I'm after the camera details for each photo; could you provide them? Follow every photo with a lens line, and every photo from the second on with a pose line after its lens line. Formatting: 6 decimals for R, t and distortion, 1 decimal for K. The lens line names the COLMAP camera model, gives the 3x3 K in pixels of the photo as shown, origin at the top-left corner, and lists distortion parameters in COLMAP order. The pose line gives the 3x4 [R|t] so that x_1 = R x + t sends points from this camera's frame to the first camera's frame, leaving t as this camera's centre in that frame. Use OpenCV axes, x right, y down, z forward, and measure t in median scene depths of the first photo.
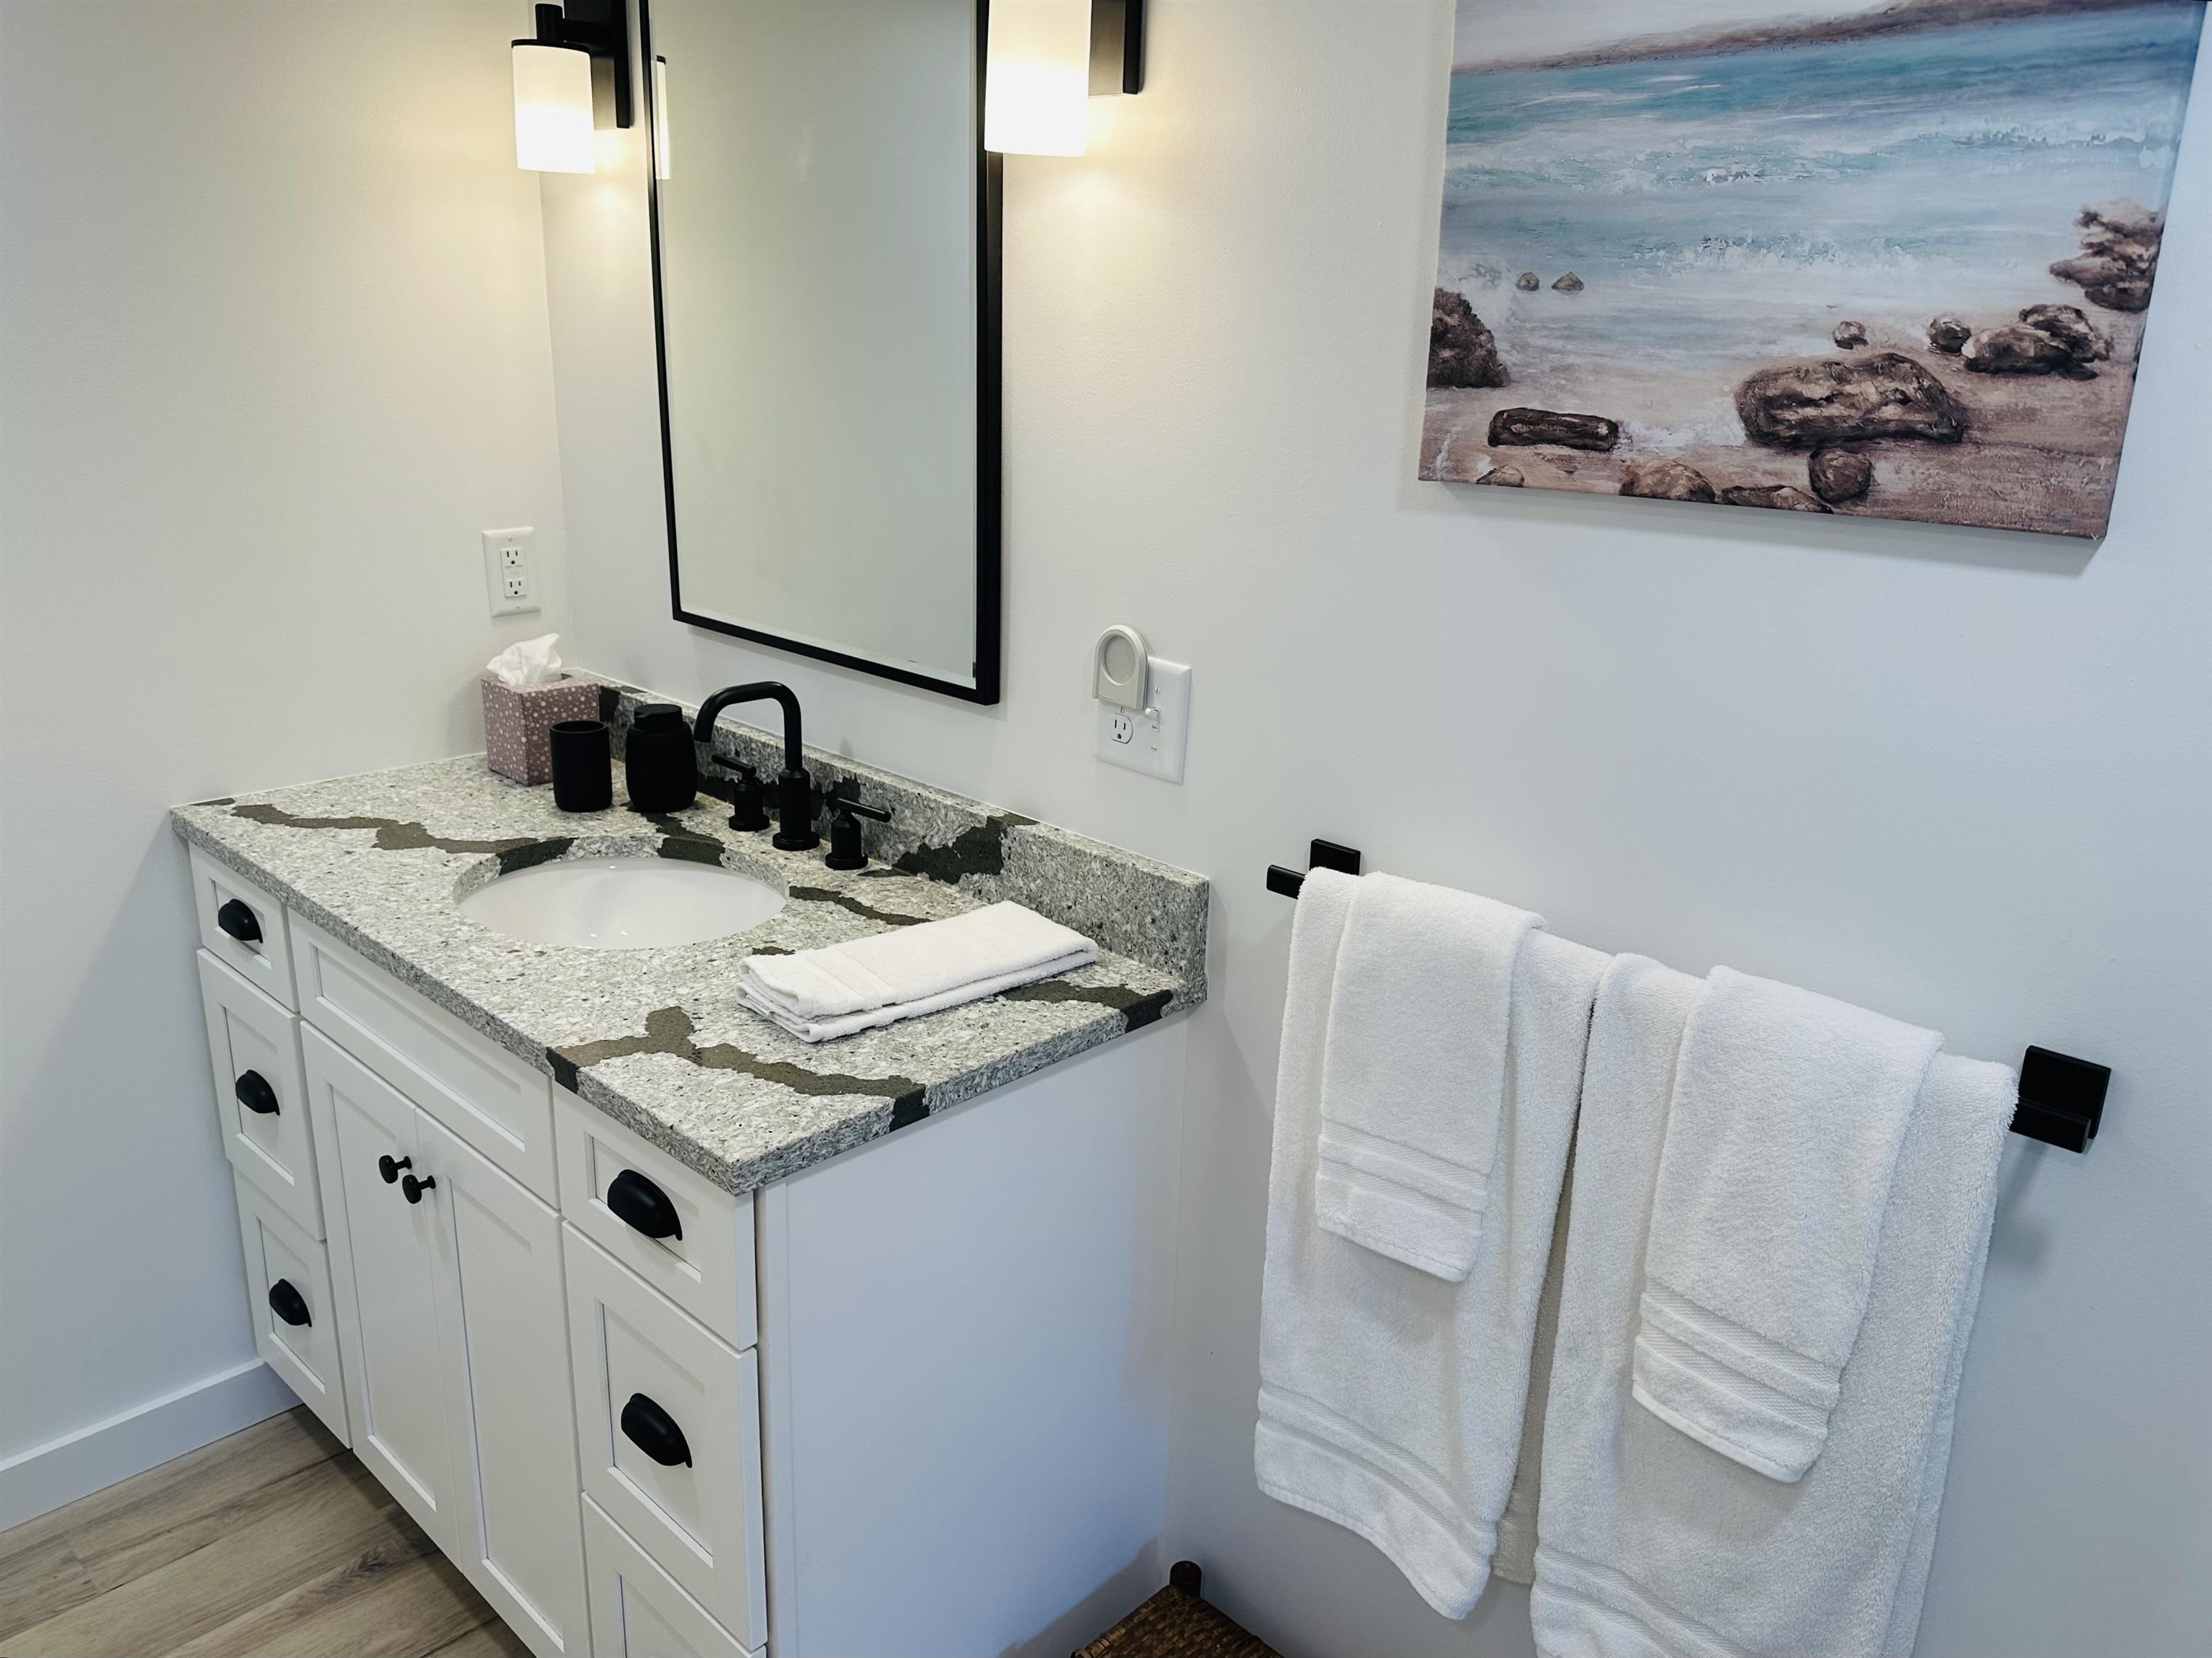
lens RADIAL K [[1574.9, 0, 1103.0], [0, 1574.9, 885.8], [0, 0, 1]] dist [0.060619, -0.085355]
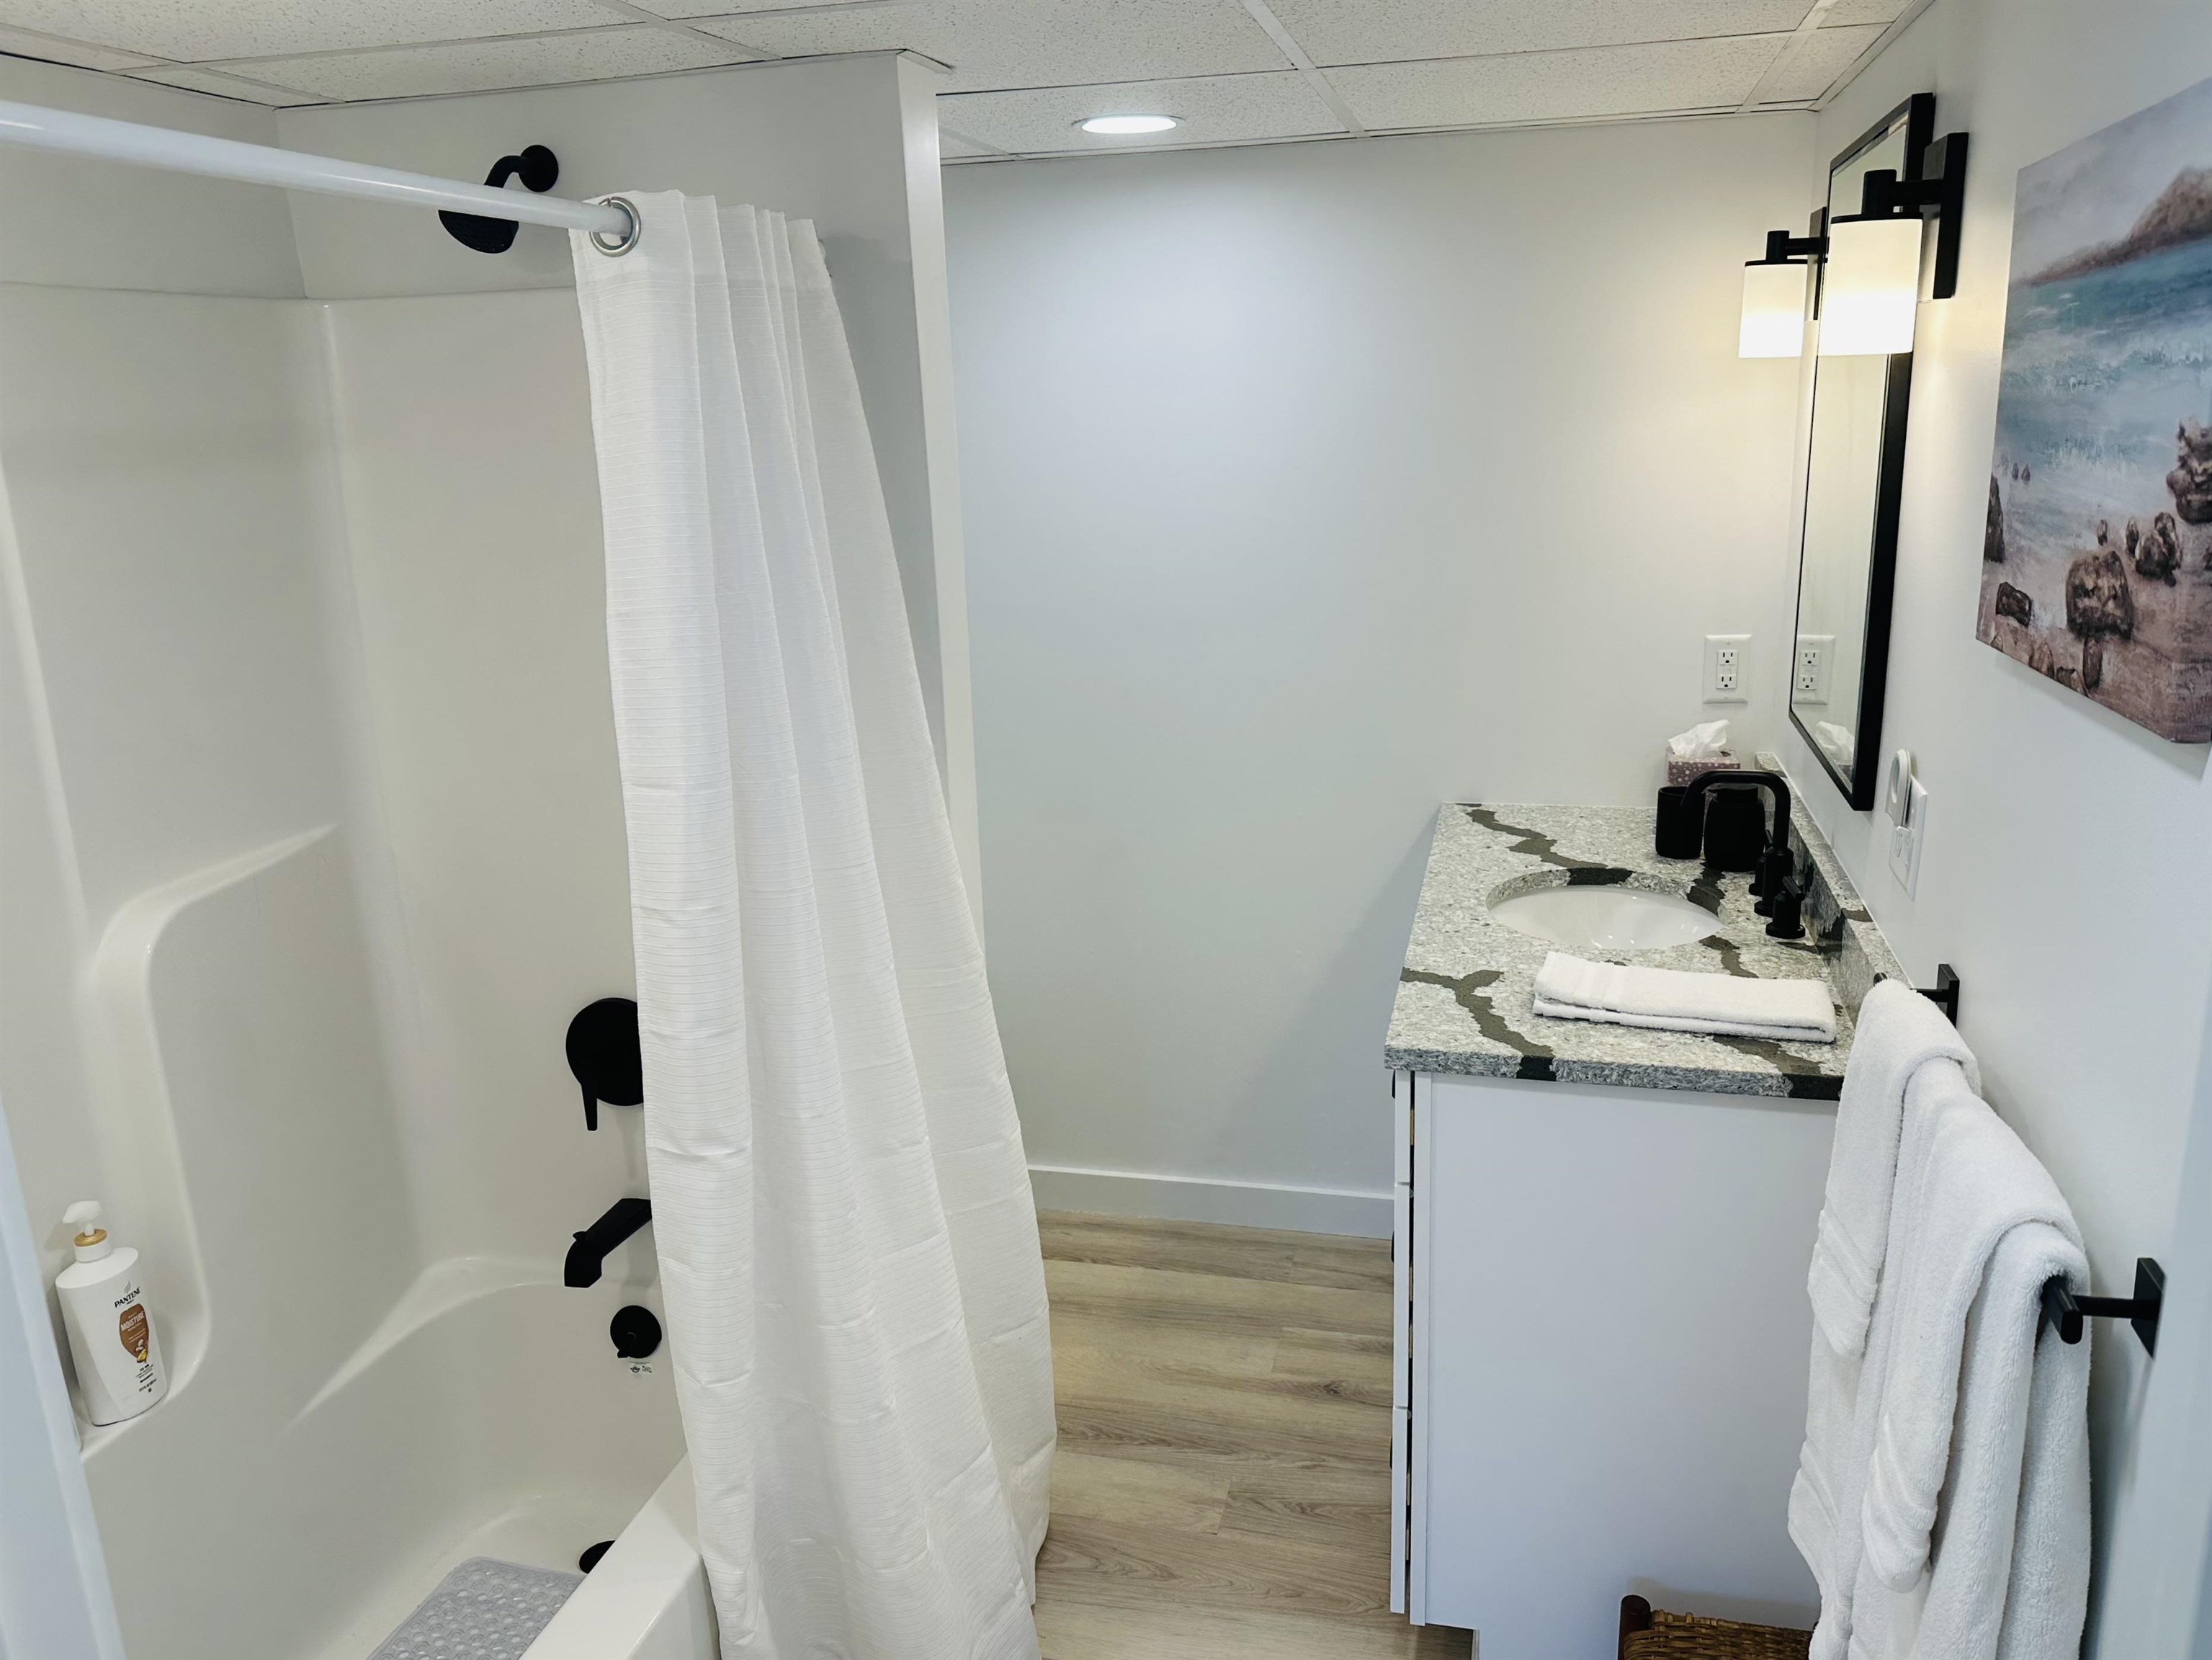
lens RADIAL K [[1575.3, 0, 1103.0], [0, 1575.3, 886.8], [0, 0, 1]] dist [0.060619, -0.085355]
pose [[0.483625, 0.201186, -0.851840, 0.646384], [-0.245886, 0.965262, 0.088374, -0.029789], [0.840028, 0.166716, 0.516294, -0.035295]]
